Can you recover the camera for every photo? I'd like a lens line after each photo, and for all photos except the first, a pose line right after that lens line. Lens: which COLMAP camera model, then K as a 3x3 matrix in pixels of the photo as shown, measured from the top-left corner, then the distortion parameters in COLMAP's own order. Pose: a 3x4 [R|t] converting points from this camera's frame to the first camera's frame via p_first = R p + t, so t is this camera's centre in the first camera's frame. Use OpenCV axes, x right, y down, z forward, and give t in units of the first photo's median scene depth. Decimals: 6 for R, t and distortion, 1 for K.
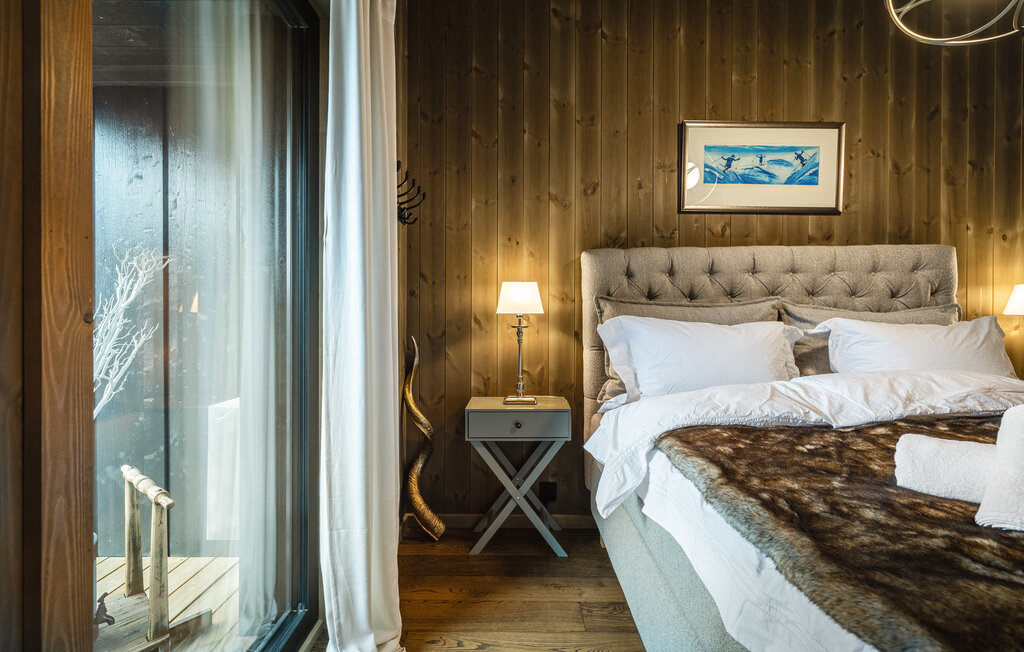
lens RADIAL K [[443.7, 0, 513.4], [0, 443.7, 311.1], [0, 0, 1]] dist [0.000638, 0.000665]
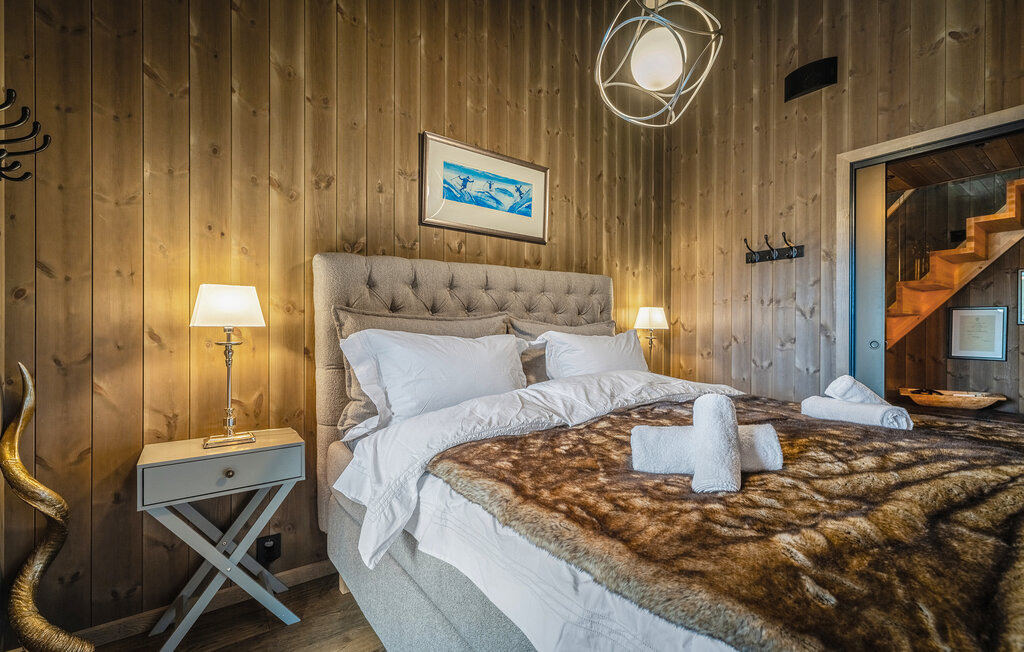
lens RADIAL K [[441.7, 0, 513.4], [0, 441.7, 328.2], [0, 0, 1]] dist [0.000770, 0.001236]
pose [[0.801162, 0.000511, 0.598447, -0.046995], [-0.005861, 0.999958, 0.006993, 0.000109], [-0.598419, -0.009109, 0.801132, 0.095128]]
